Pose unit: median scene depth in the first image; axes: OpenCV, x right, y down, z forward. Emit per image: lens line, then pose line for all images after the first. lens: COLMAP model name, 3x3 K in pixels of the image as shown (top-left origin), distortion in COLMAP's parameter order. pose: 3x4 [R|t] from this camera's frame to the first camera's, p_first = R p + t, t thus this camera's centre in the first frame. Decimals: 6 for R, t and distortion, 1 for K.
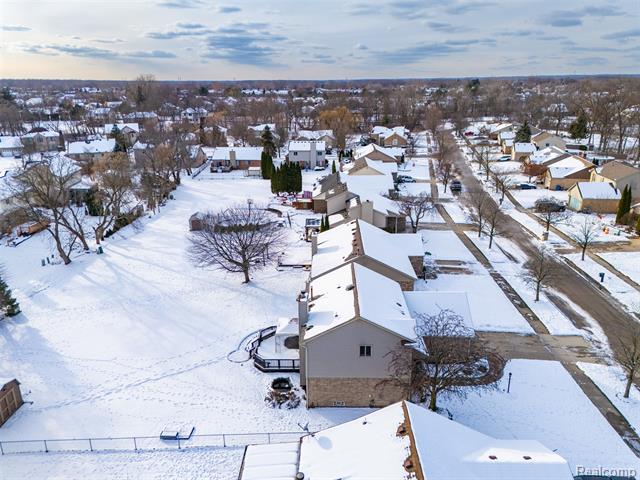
lens RADIAL K [[463.8, 0, 320.1], [0, 463.8, 241.6], [0, 0, 1]] dist [0.068810, -0.057362]
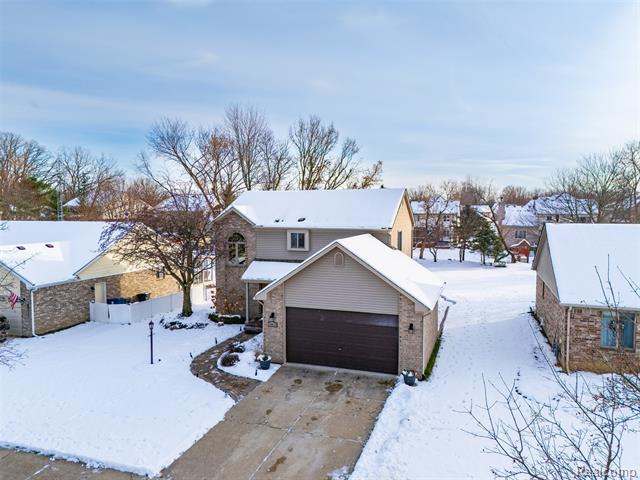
lens RADIAL K [[463.8, 0, 321.8], [0, 463.8, 241.4], [0, 0, 1]] dist [0.068810, -0.057362]
pose [[-0.303610, 0.066450, -0.950476, 0.526041], [-0.304311, 0.938554, 0.162822, 0.029610], [0.902893, 0.338675, -0.264733, 0.797634]]
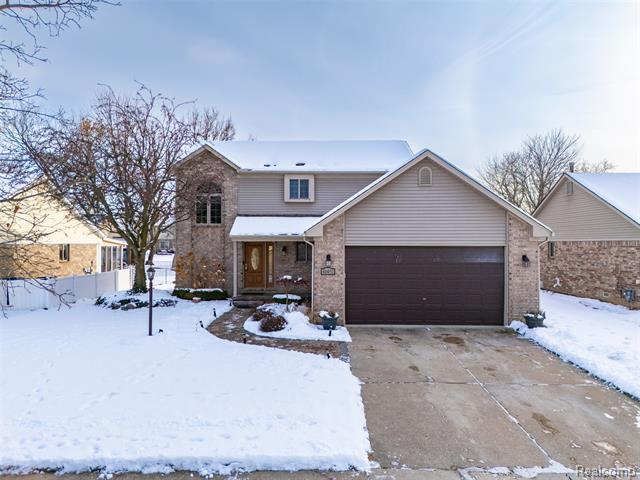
lens RADIAL K [[463.8, 0, 318.0], [0, 463.8, 241.5], [0, 0, 1]] dist [0.068810, -0.057362]
pose [[0.012556, -0.003143, -0.999916, 0.459592], [-0.321095, 0.947021, -0.007009, 0.140234], [0.946964, 0.321156, 0.010881, 0.684476]]
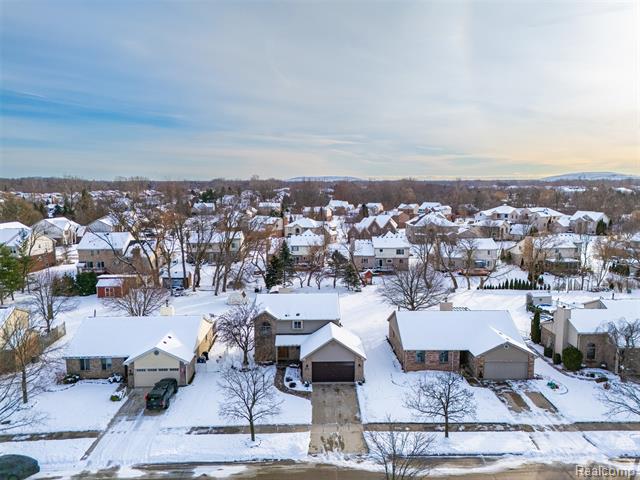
lens RADIAL K [[463.8, 0, 317.7], [0, 463.8, 236.8], [0, 0, 1]] dist [0.068810, -0.057362]
pose [[0.041683, 0.124189, -0.991383, 1.065730], [-0.317482, 0.942465, 0.104713, -0.183025], [0.947348, 0.310381, 0.078712, 0.569055]]
